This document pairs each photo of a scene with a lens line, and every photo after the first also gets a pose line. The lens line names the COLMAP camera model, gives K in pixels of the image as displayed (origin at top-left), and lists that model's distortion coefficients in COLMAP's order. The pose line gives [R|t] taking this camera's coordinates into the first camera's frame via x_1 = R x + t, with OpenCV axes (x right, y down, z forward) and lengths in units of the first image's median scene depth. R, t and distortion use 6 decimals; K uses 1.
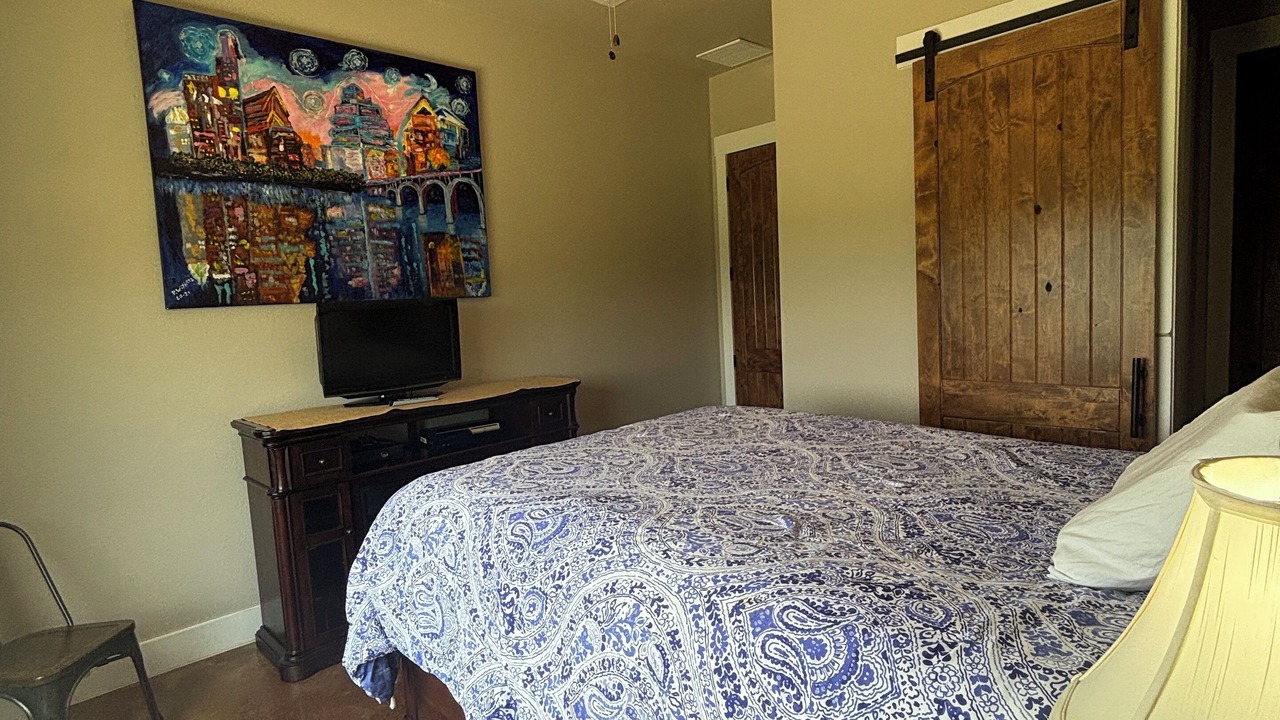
lens RADIAL K [[680.1, 0, 647.3], [0, 680.1, 360.8], [0, 0, 1]] dist [-0.003519, -0.002839]
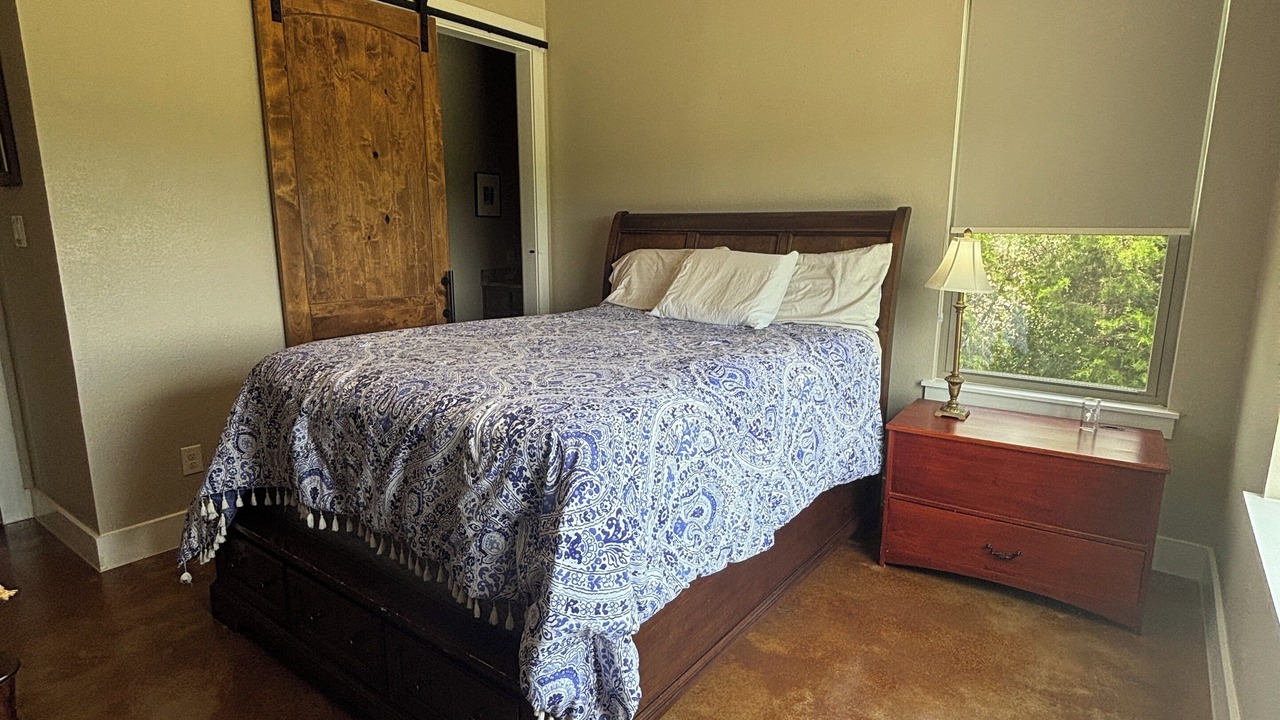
lens RADIAL K [[680.1, 0, 645.9], [0, 680.1, 357.8], [0, 0, 1]] dist [-0.003519, -0.002839]
pose [[-0.138601, -0.141419, 0.980199, -0.729030], [0.097283, 0.983021, 0.155582, -0.004877], [-0.985559, 0.116920, -0.122490, 0.687714]]
